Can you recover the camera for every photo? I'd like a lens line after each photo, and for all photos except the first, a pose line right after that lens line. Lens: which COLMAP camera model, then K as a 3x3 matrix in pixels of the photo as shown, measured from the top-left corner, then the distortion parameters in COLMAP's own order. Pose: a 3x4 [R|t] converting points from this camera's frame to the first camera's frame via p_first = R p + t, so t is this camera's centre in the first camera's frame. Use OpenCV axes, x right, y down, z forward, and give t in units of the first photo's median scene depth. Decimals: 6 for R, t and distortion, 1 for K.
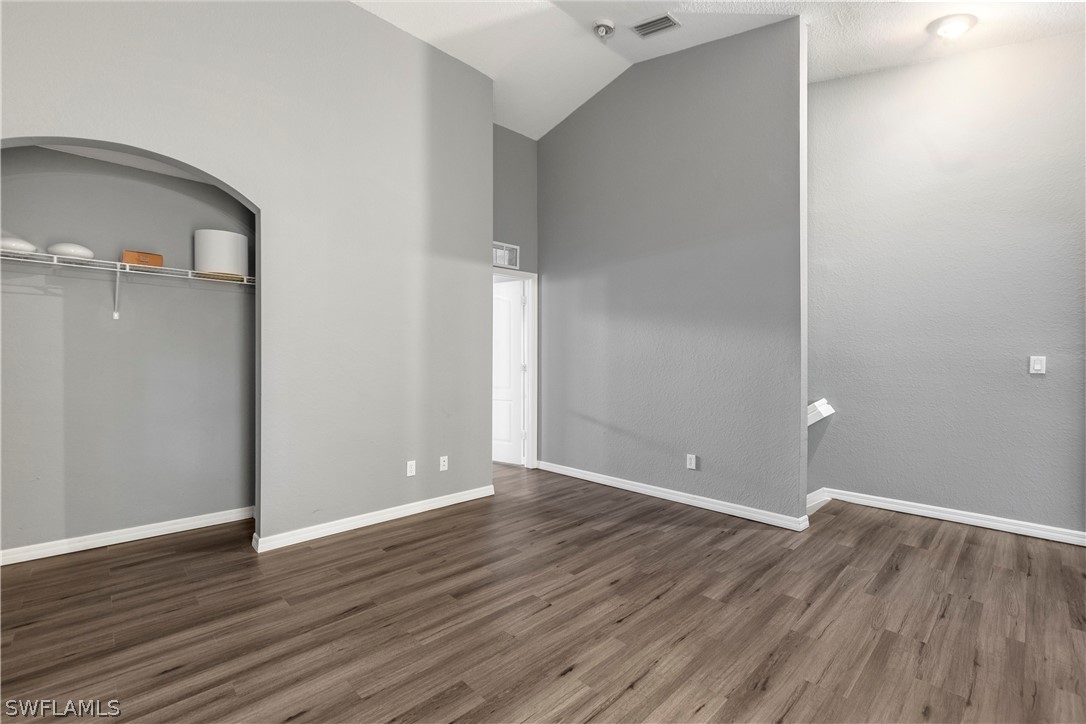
lens RADIAL K [[471.5, 0, 543.0], [0, 471.5, 362.0], [0, 0, 1]] dist [0.001334, -0.000016]
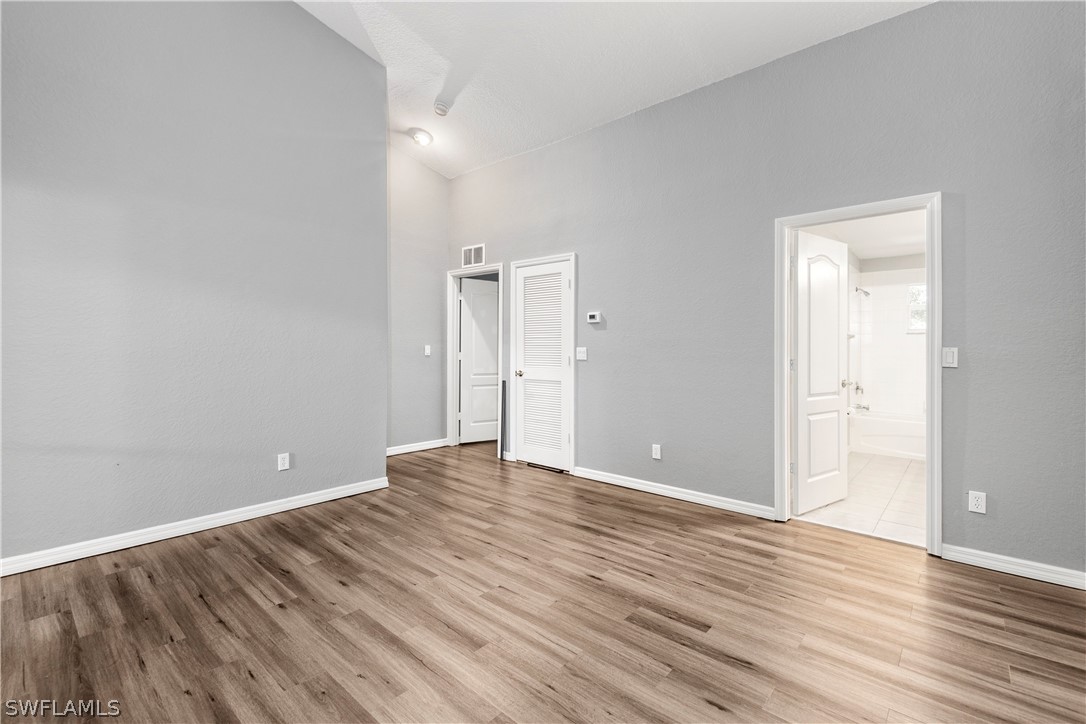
lens RADIAL K [[474.3, 0, 543.1], [0, 474.3, 347.2], [0, 0, 1]] dist [-0.000484, -0.000511]
pose [[-0.082681, 0.002170, 0.996574, -0.749828], [-0.006451, 0.999976, -0.002712, -0.004607], [-0.996555, -0.006654, -0.082665, 0.726440]]
